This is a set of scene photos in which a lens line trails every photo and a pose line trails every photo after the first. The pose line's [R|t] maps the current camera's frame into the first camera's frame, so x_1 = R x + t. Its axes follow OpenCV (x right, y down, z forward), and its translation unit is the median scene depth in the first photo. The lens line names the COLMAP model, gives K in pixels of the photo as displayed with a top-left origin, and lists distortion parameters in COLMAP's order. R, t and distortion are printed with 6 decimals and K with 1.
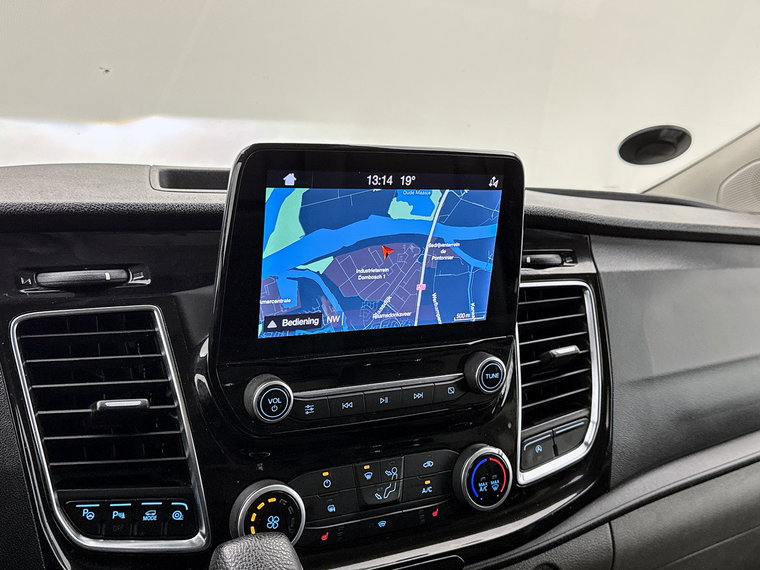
lens RADIAL K [[858.4, 0, 380.0], [0, 858.4, 285.0], [0, 0, 1]] dist [0.145573, -0.264848]
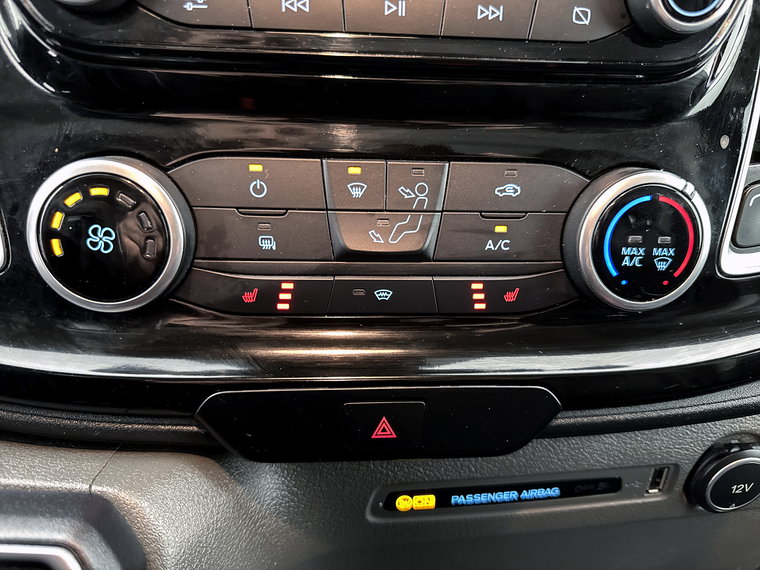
lens RADIAL K [[565.5, 0, 380.0], [0, 565.5, 285.0], [0, 0, 1]] dist [0.008094, -0.082885]
pose [[0.908646, 0.145789, -0.391290, 0.127075], [-0.066942, 0.975809, 0.208122, 0.212091], [0.412167, -0.162915, 0.896425, 0.742832]]
